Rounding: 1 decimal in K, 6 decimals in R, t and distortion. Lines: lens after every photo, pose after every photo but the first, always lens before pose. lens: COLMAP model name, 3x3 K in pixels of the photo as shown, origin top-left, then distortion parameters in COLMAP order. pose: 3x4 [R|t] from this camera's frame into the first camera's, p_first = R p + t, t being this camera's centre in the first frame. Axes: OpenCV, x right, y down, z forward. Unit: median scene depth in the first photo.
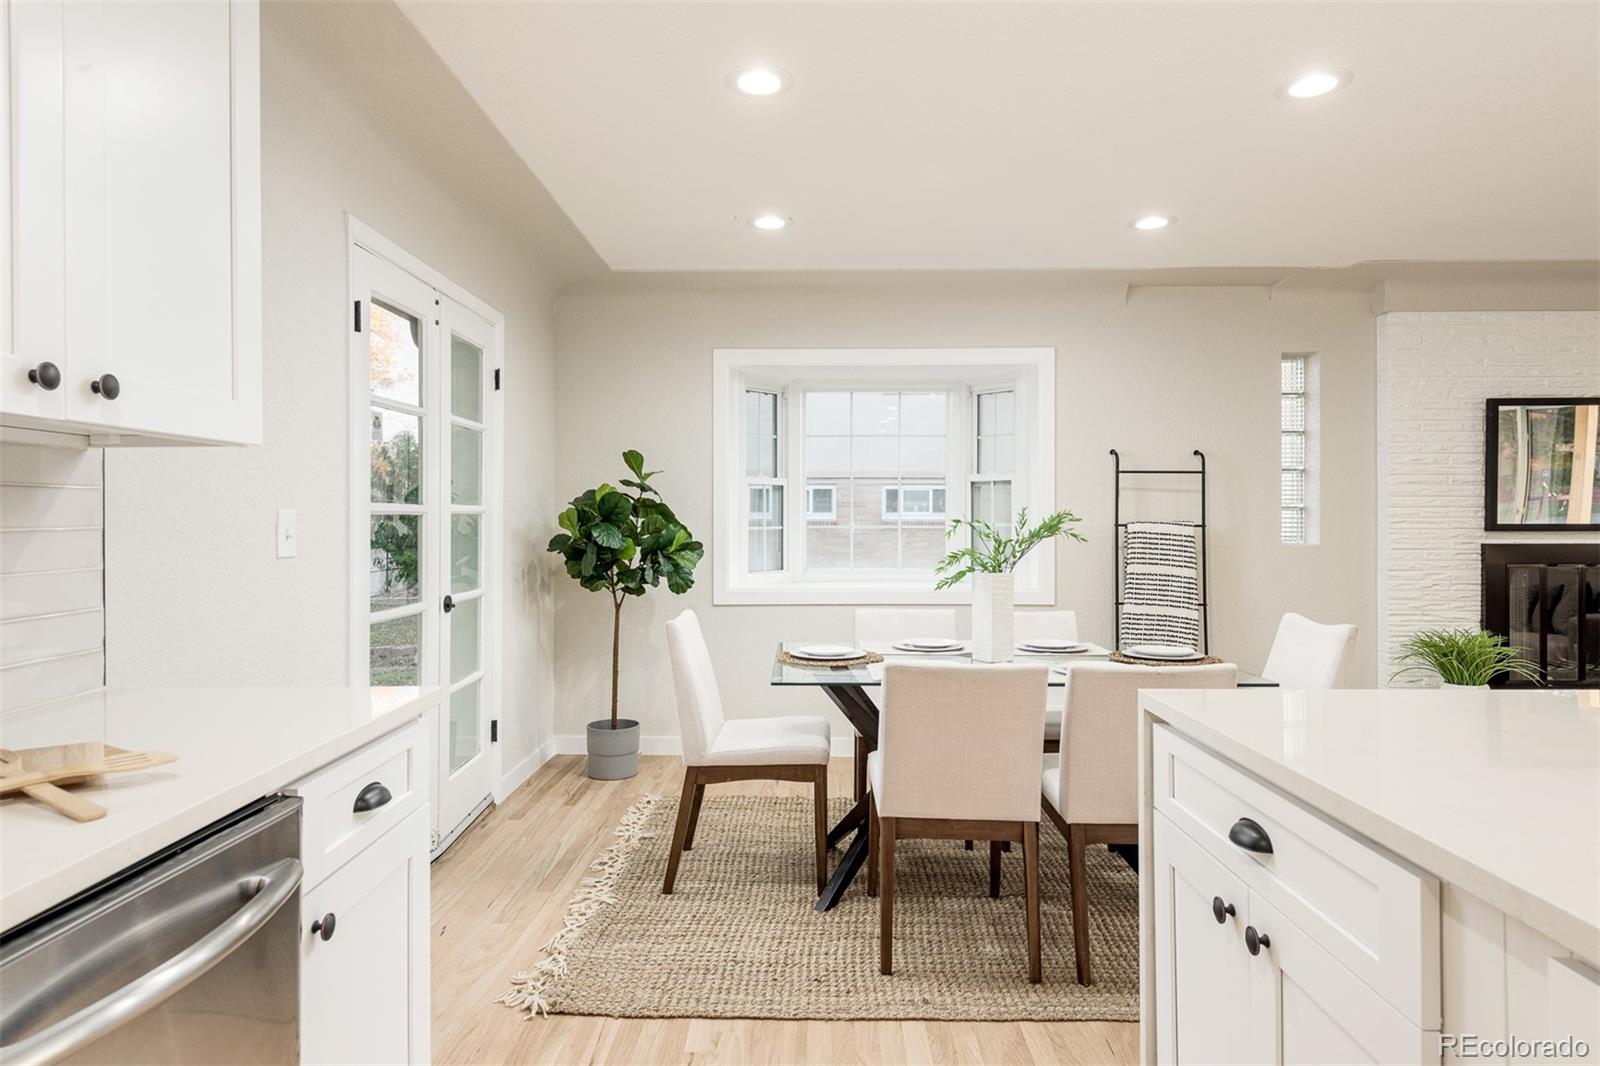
lens RADIAL K [[926.4, 0, 800.0], [0, 926.4, 533.0], [0, 0, 1]] dist [-0.001271, -0.000494]
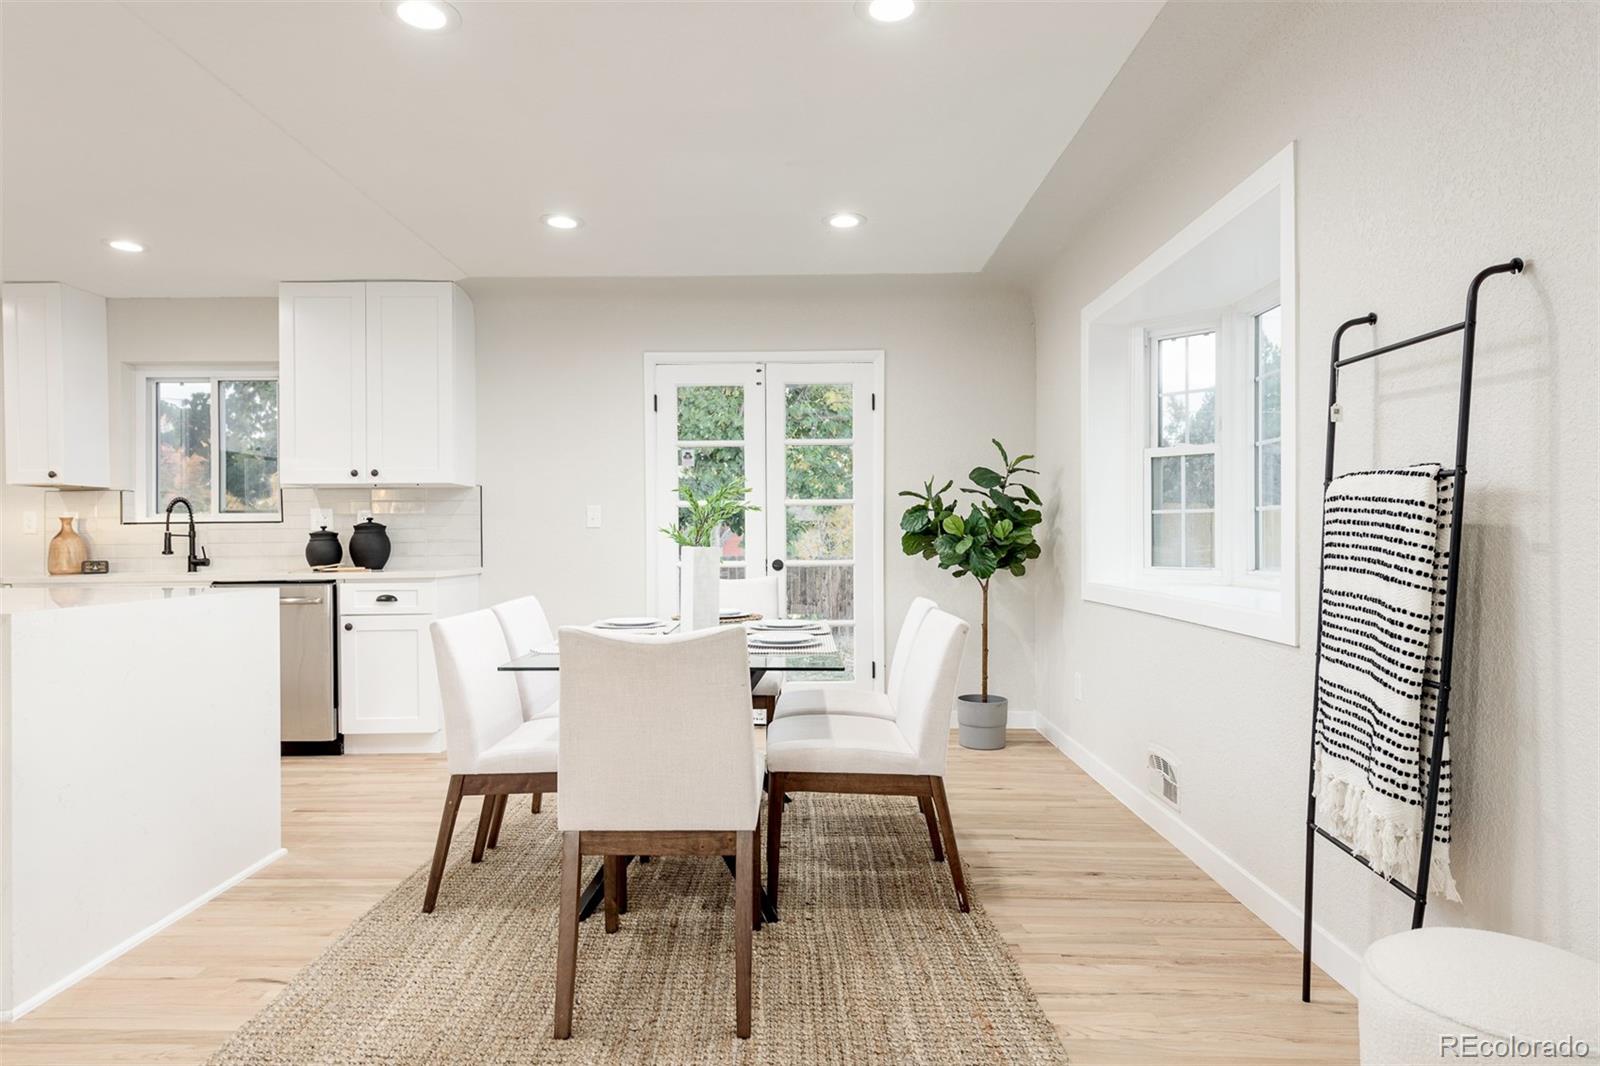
lens RADIAL K [[887.3, 0, 765.1], [0, 887.3, 532.7], [0, 0, 1]] dist [0.018922, -0.001737]
pose [[-0.005118, -0.002137, -0.999985, 1.261544], [-0.011031, 0.999937, -0.002080, 0.031993], [0.999926, 0.011020, -0.005142, 1.158872]]
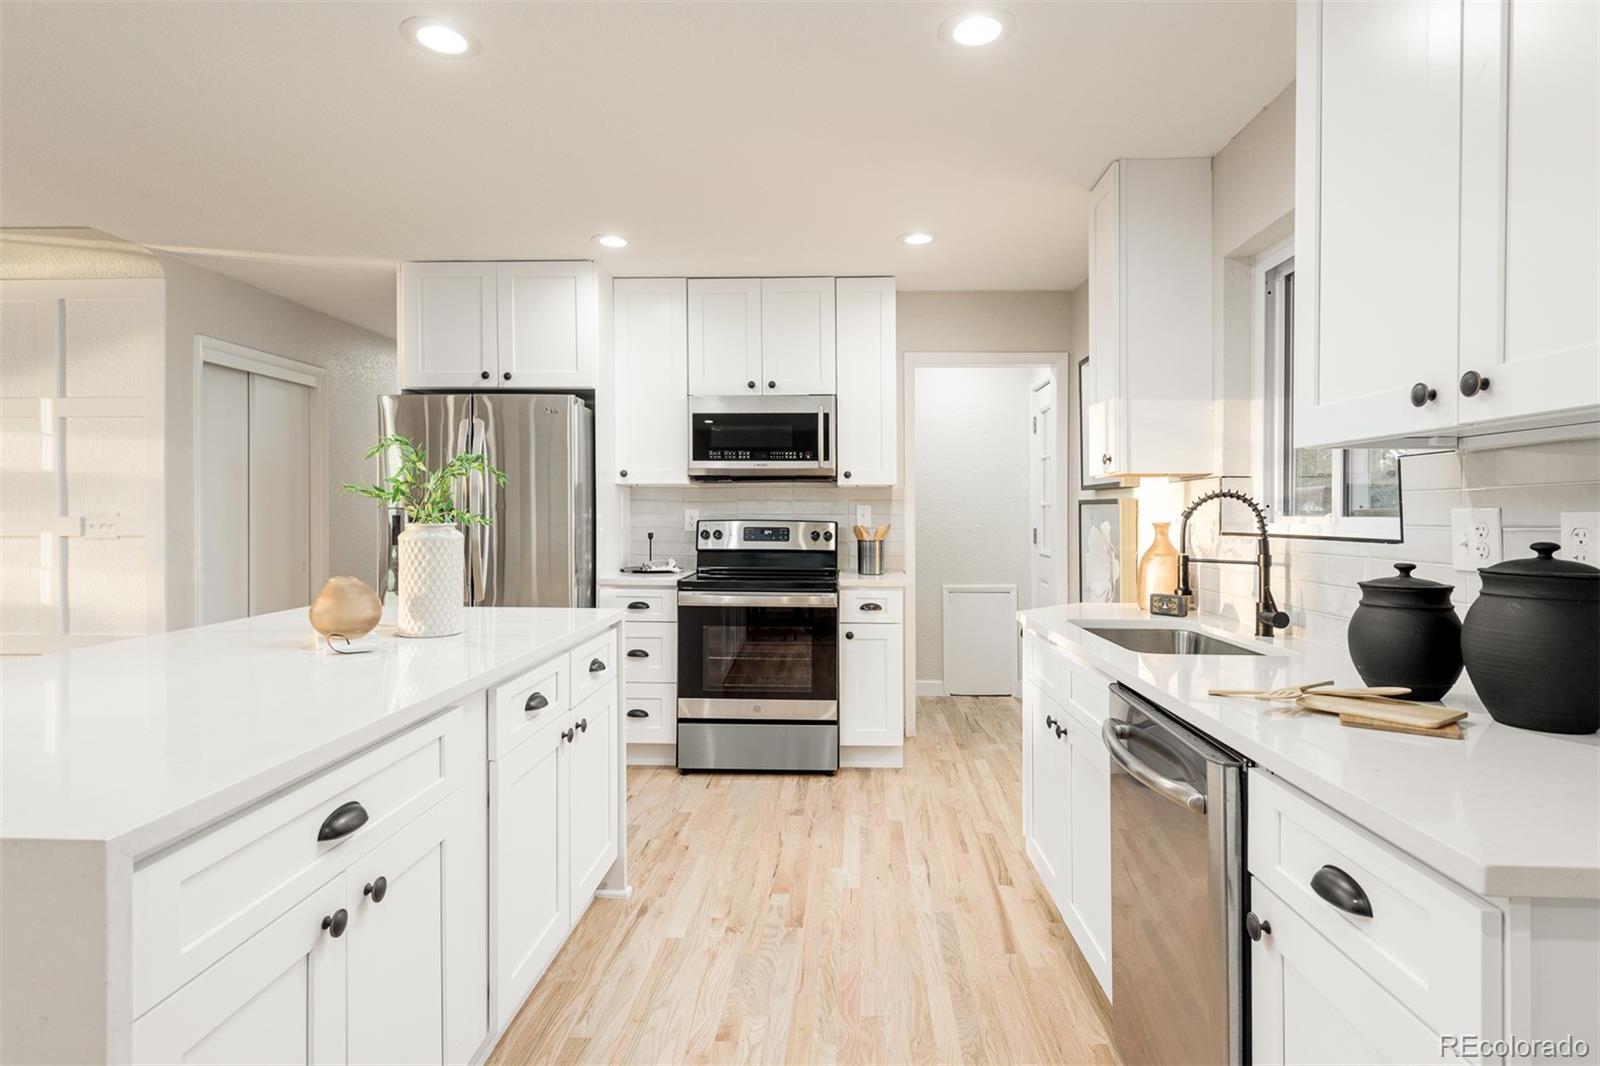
lens RADIAL K [[818.1, 0, 828.3], [0, 818.1, 516.1], [0, 0, 1]] dist [0.001266, -0.000106]
pose [[-0.999896, -0.003603, 0.013962, -0.027113], [-0.003328, 0.999802, 0.019628, -0.012183], [-0.014030, 0.019579, -0.999710, 0.840037]]
